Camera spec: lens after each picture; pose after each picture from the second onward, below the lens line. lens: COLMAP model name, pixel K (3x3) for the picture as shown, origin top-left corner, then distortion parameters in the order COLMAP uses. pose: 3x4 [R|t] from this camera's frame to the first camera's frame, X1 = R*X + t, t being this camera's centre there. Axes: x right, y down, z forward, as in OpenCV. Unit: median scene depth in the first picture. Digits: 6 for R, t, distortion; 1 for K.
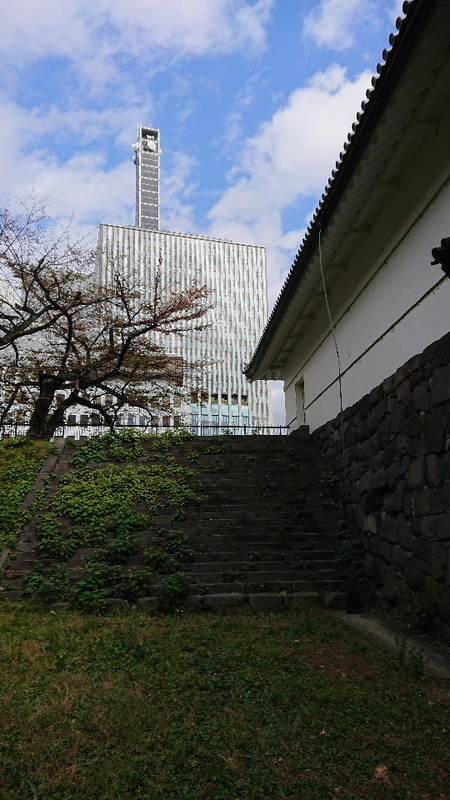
lens RADIAL K [[477.0, 0, 225.0], [0, 477.0, 400.0], [0, 0, 1]] dist [0.111829, -0.000410]
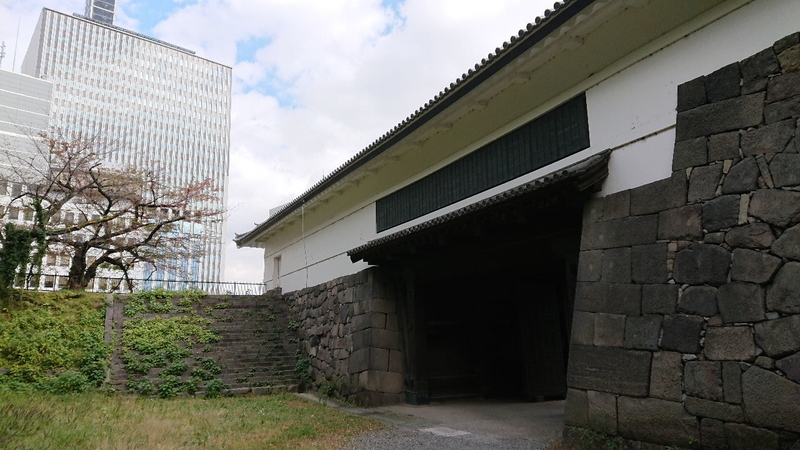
lens RADIAL K [[512.2, 0, 400.0], [0, 512.2, 225.0], [0, 0, 1]] dist [0.006040, 0.000897]
pose [[0.898006, 0.088384, 0.431014, -0.337848], [-0.103714, 0.994533, 0.012146, -0.327514], [-0.427584, -0.055609, 0.902264, -1.036646]]
